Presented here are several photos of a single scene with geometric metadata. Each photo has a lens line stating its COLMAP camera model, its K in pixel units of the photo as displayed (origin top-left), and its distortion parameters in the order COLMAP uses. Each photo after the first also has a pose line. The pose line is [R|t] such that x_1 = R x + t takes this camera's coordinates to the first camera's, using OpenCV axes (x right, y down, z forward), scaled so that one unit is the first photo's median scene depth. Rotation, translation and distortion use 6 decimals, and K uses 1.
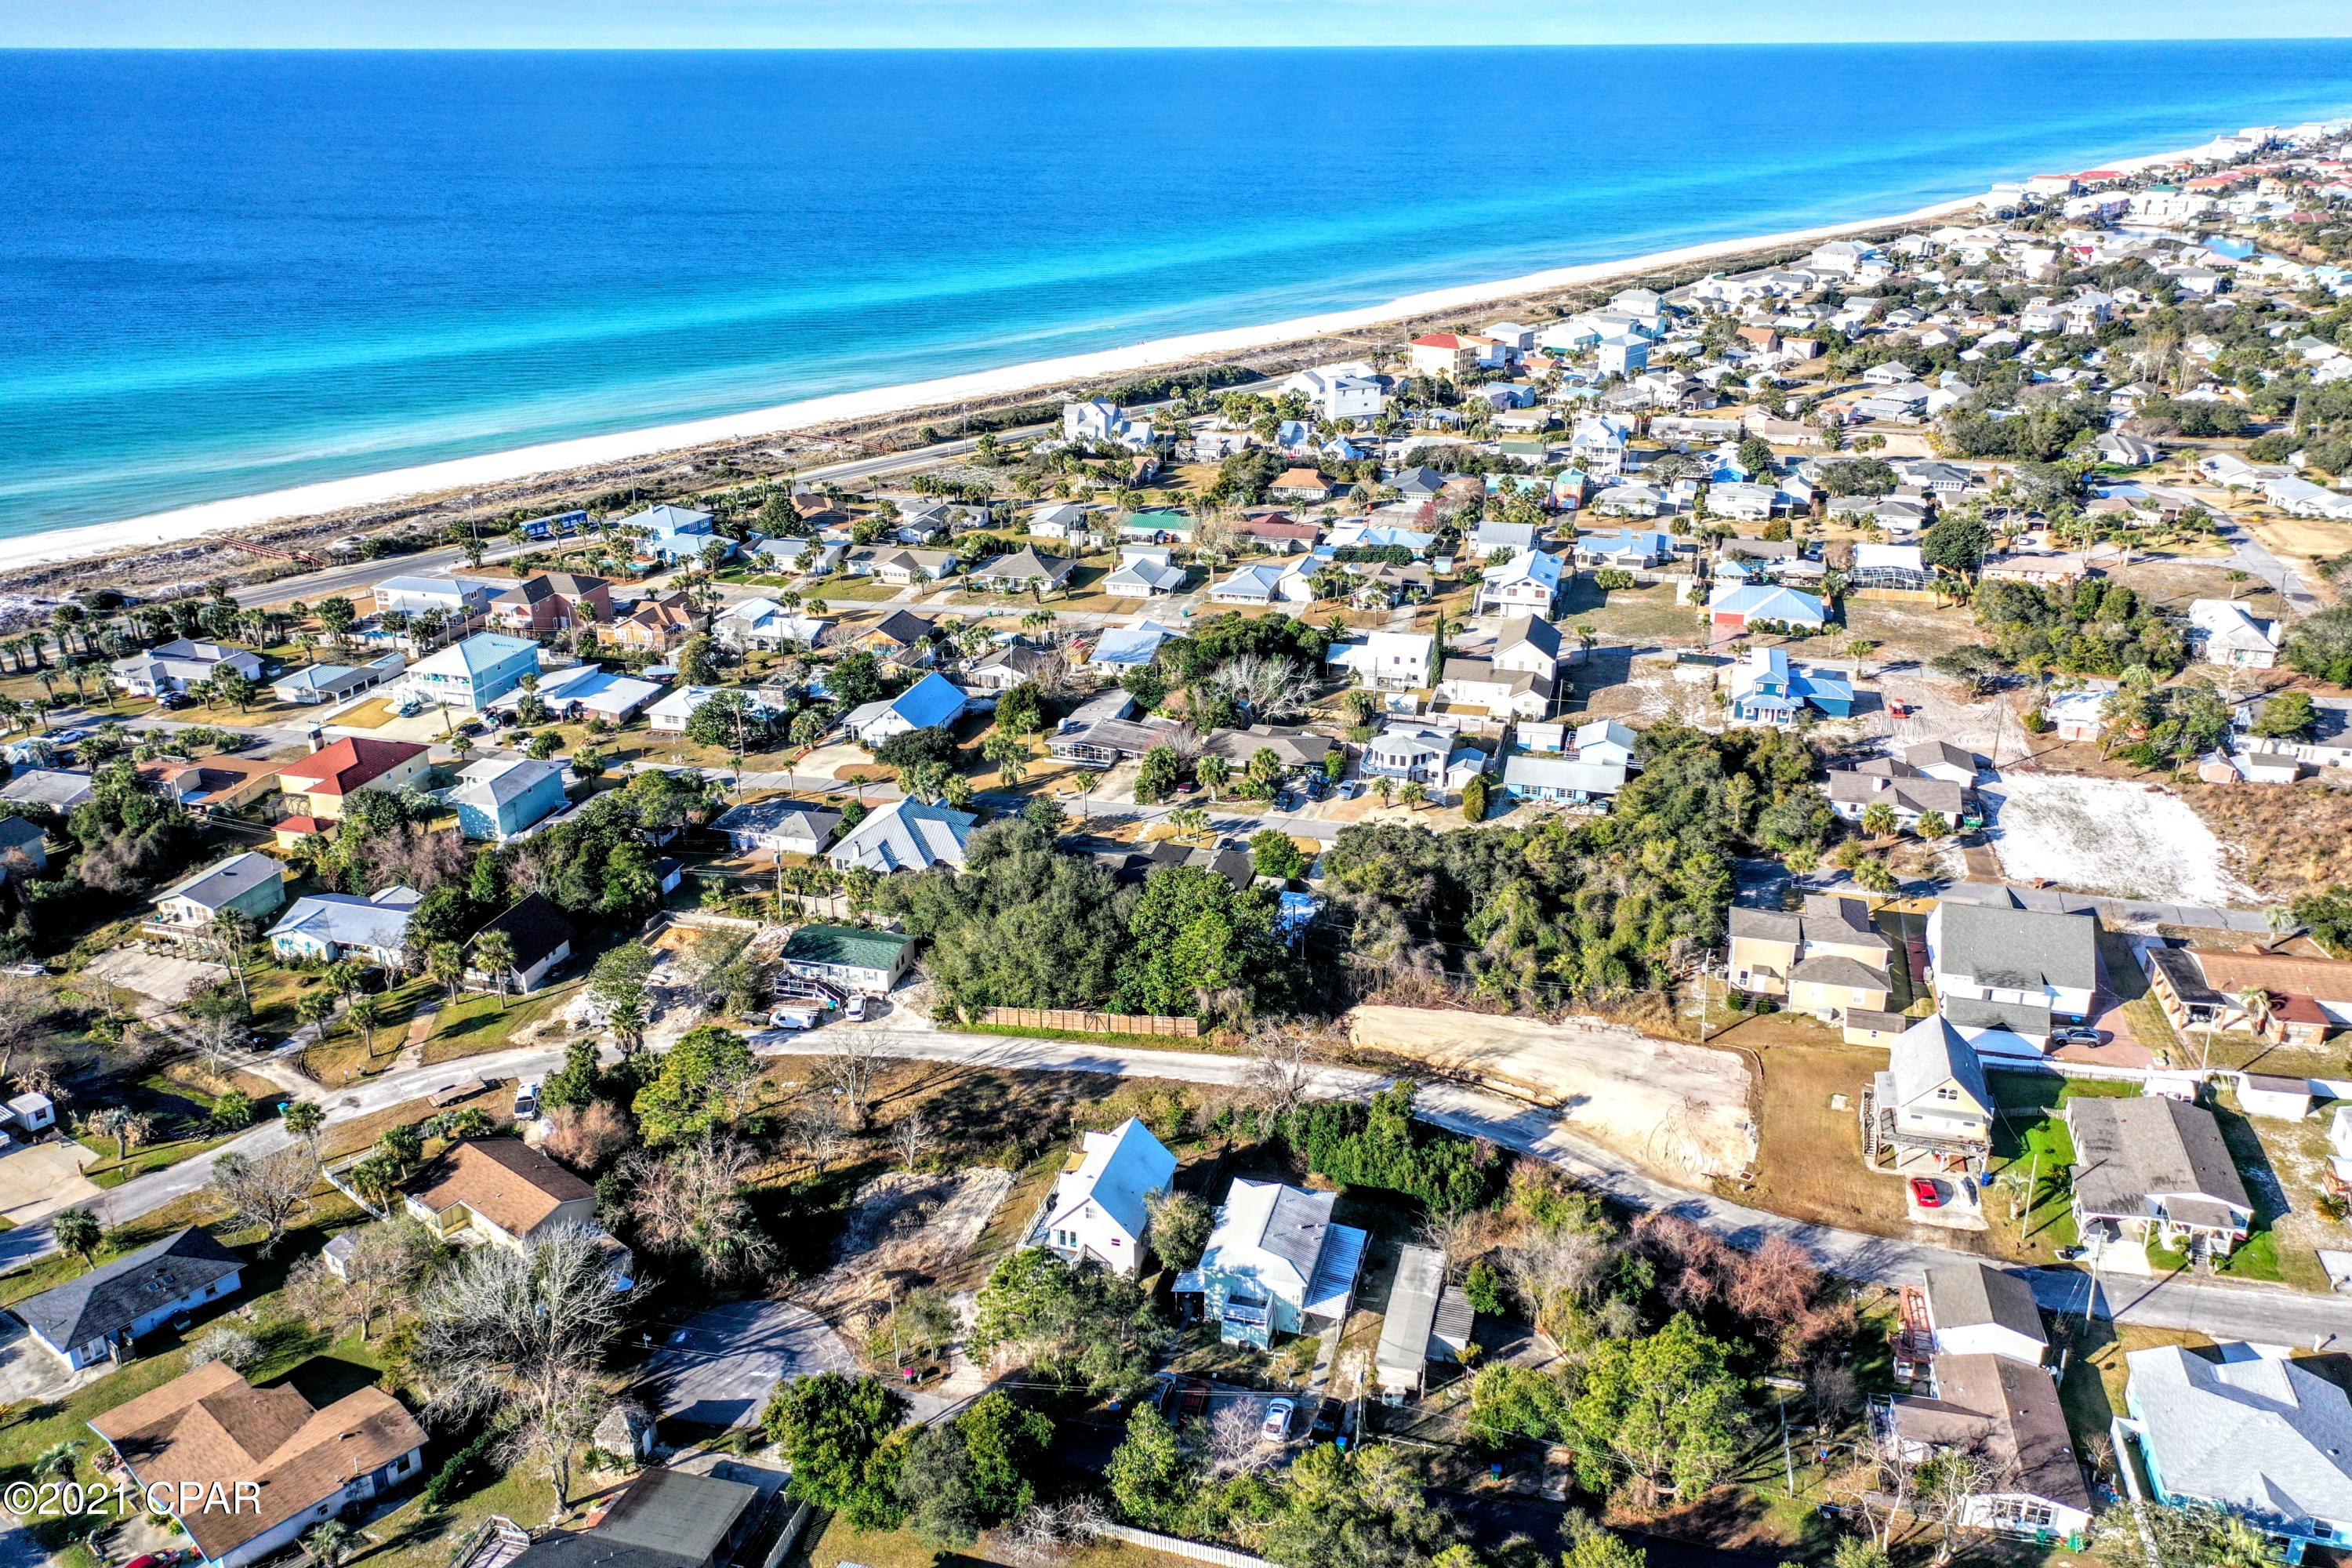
lens RADIAL K [[1863.7, 0, 1173.7], [0, 1863.7, 775.9], [0, 0, 1]] dist [0.016009, 0.003724]
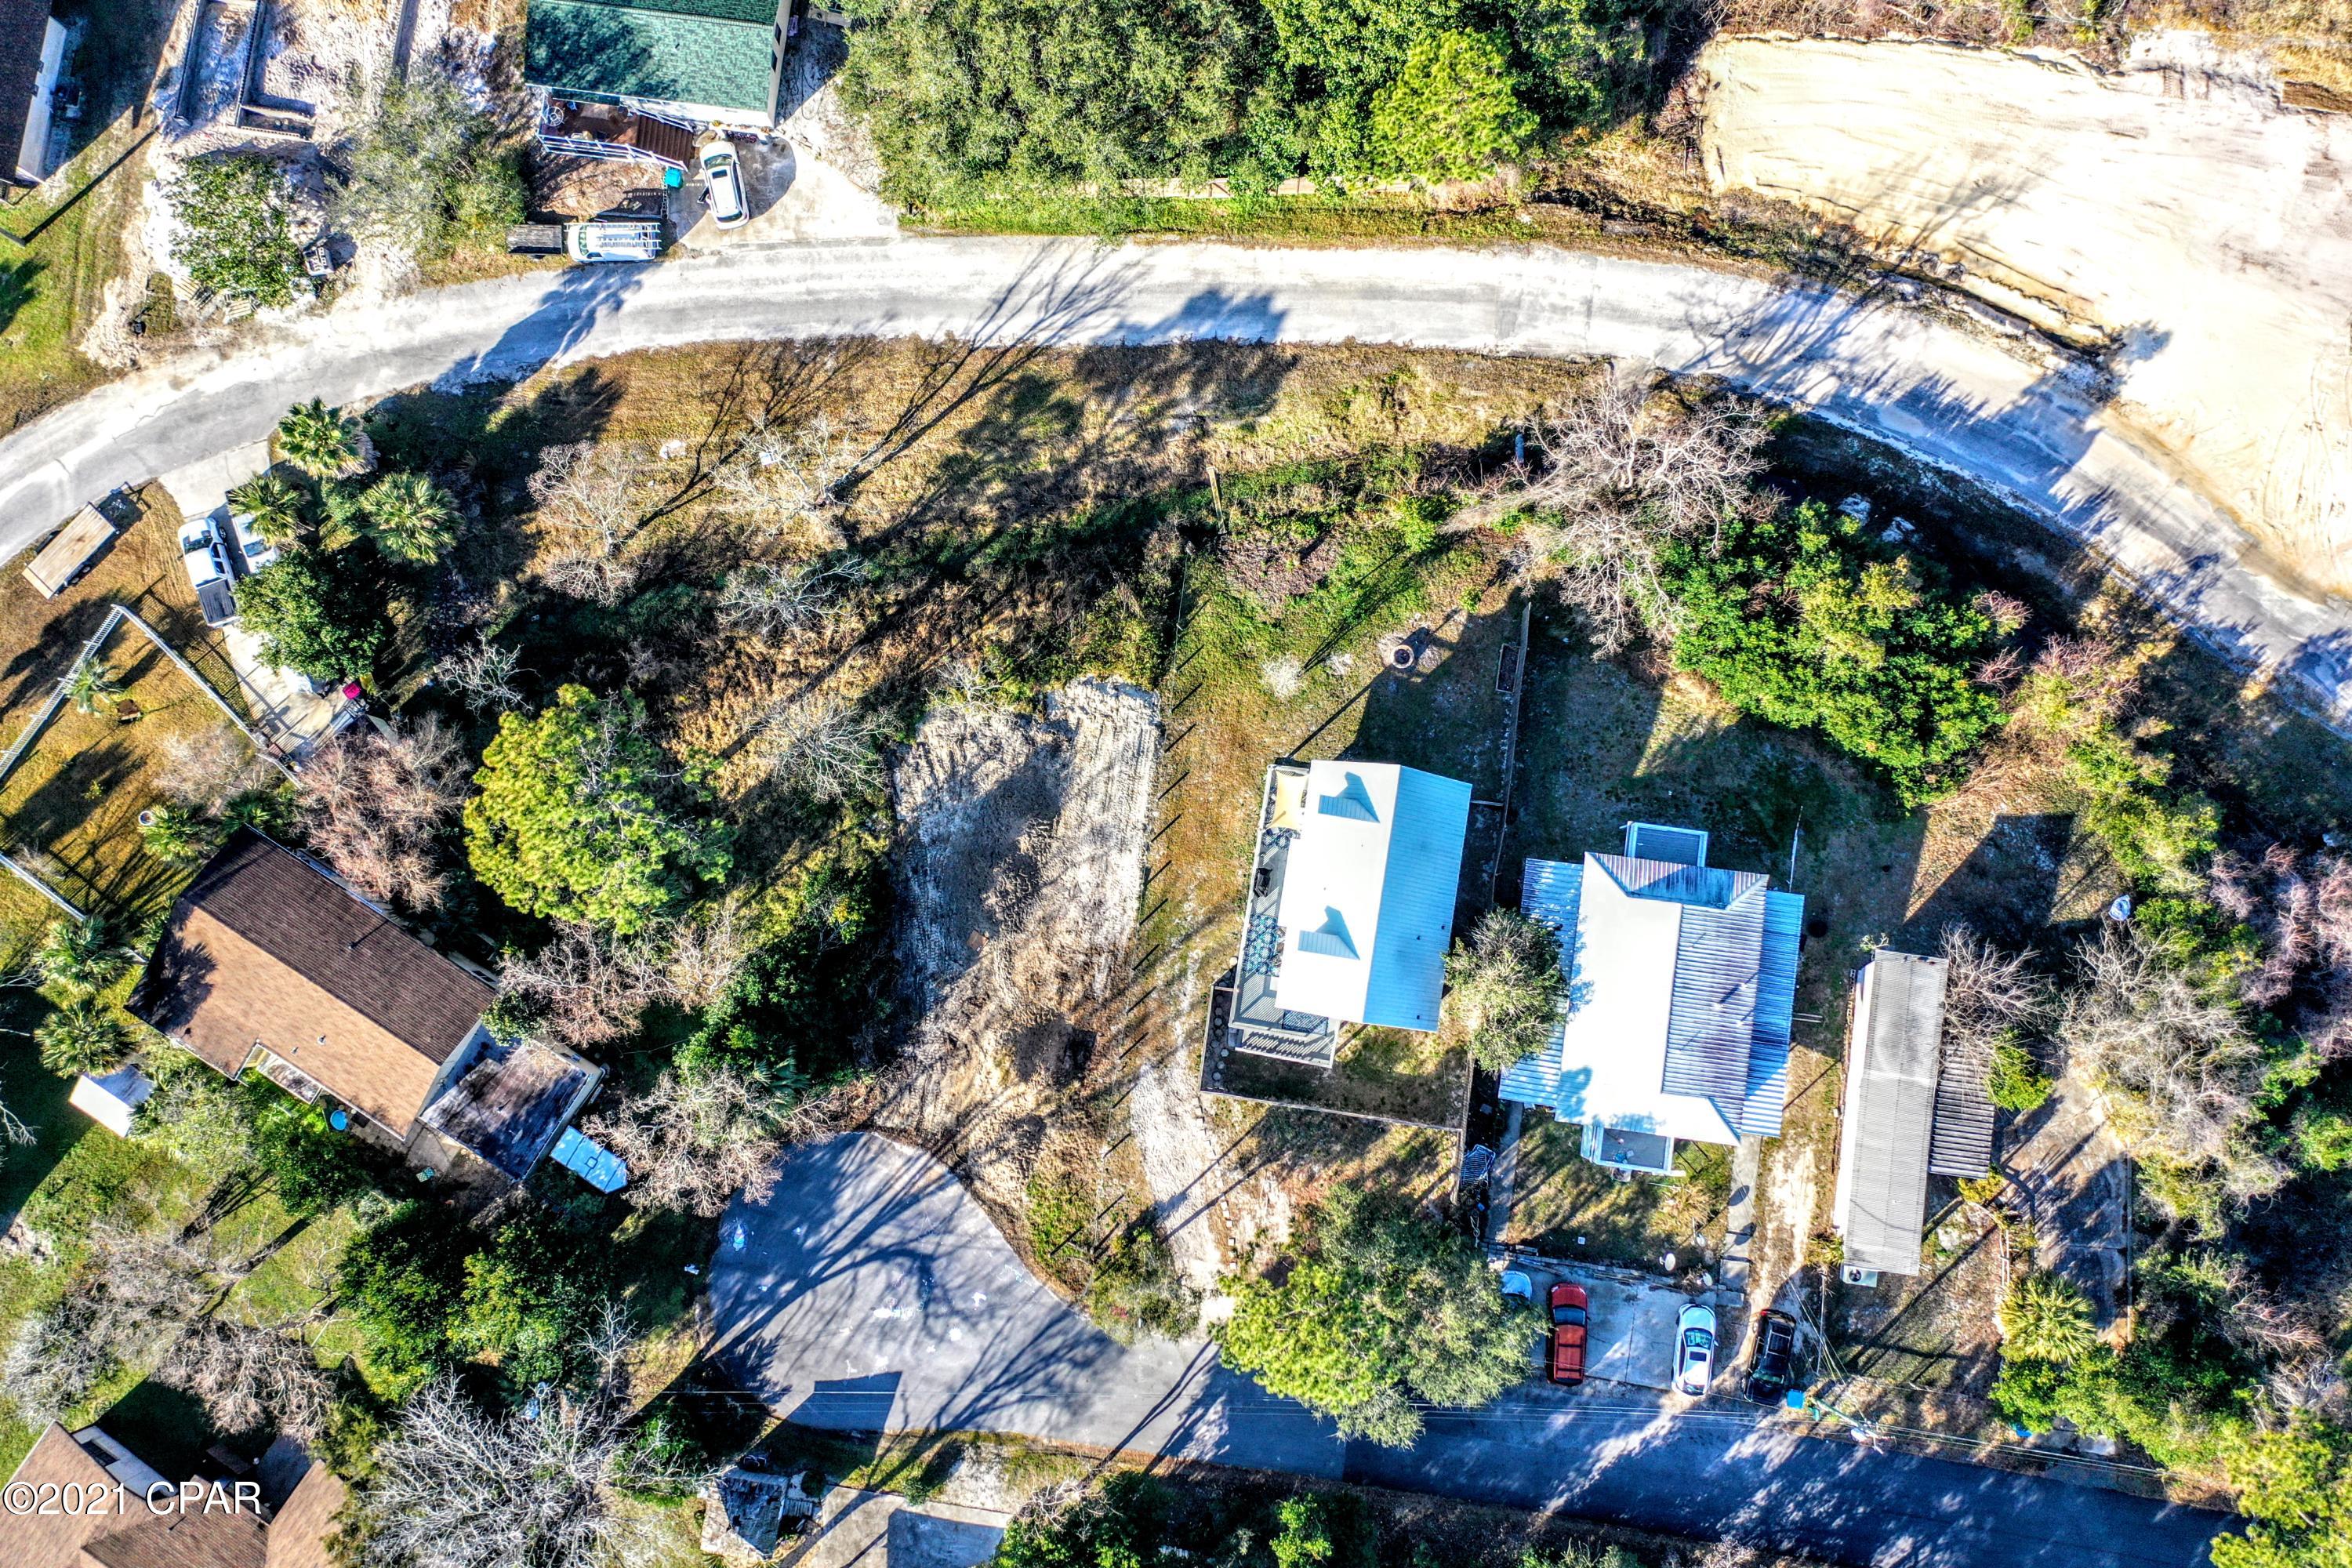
lens RADIAL K [[1863.7, 0, 1173.7], [0, 1863.7, 775.9], [0, 0, 1]] dist [0.016009, 0.003724]
pose [[0.991650, -0.128830, -0.005789, -0.069512], [0.063430, 0.448175, 0.891693, -0.252198], [-0.112282, -0.884614, 0.452604, 0.633206]]
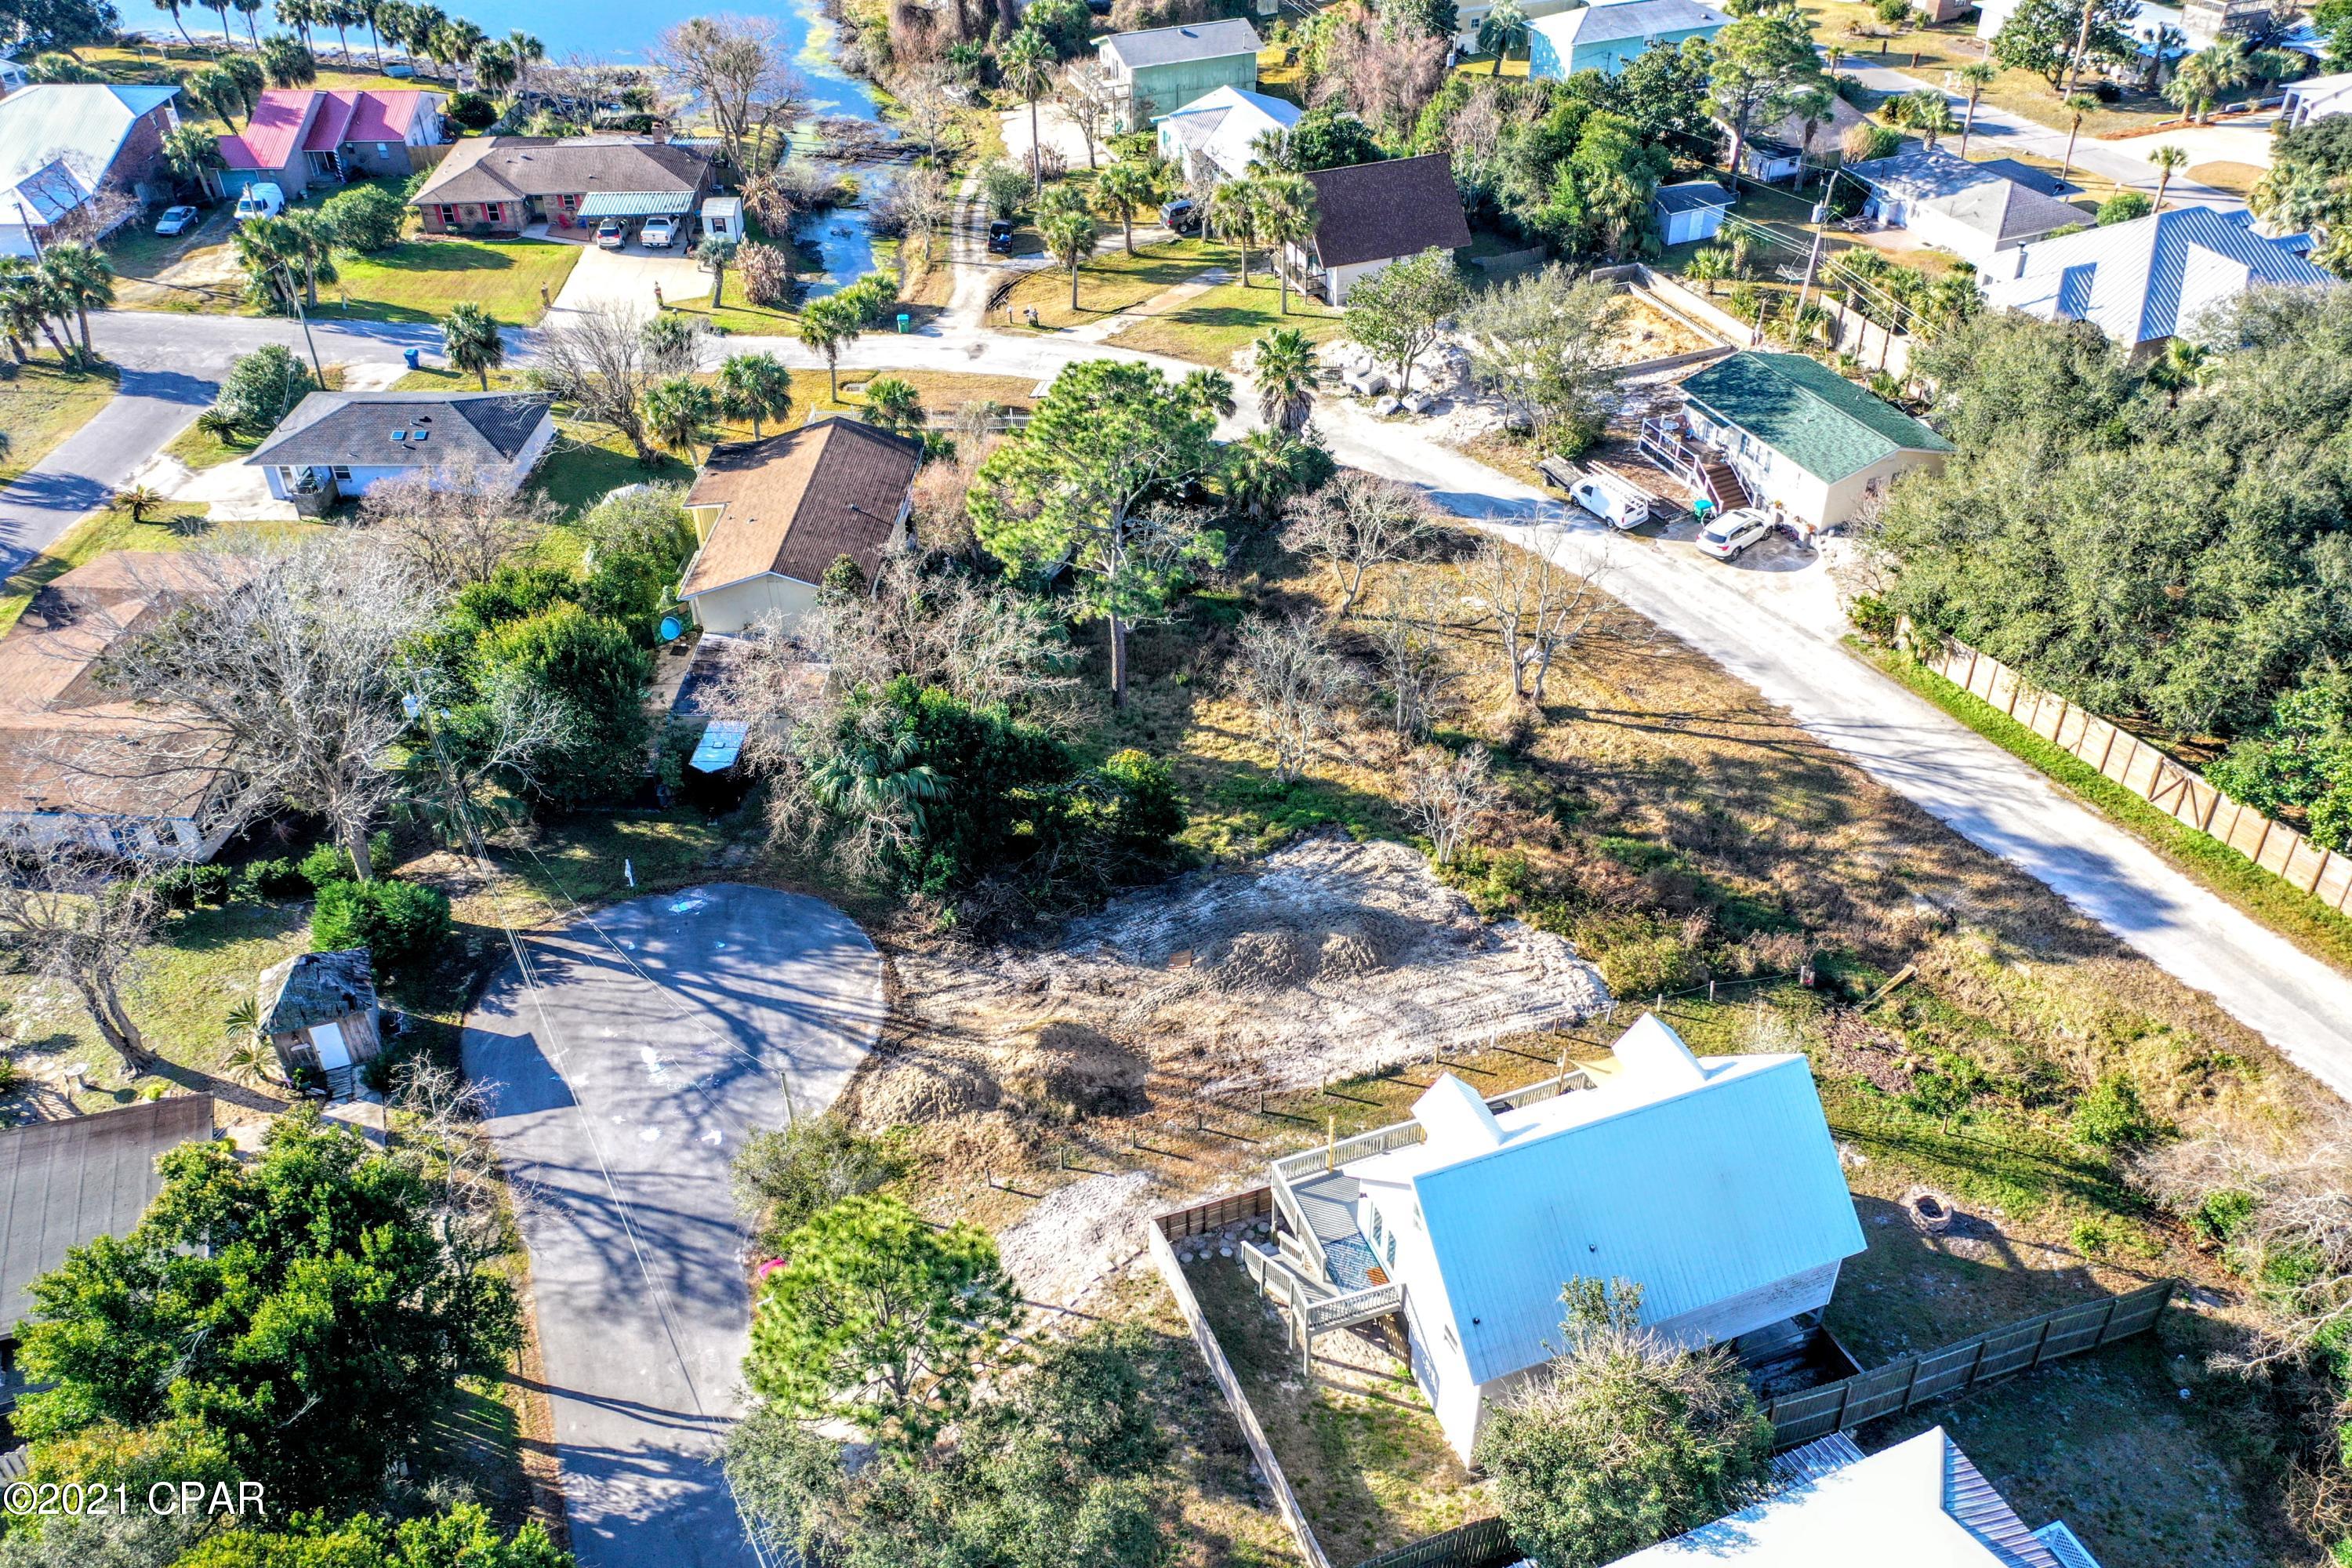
lens RADIAL K [[1862.4, 0, 1176.0], [0, 1862.4, 784.0], [0, 0, 1]] dist [0.009851, 0.005552]
pose [[0.602754, 0.468149, -0.646161, 0.083083], [-0.279498, 0.882368, 0.378561, 0.041886], [0.747375, -0.047579, 0.662697, 0.590174]]
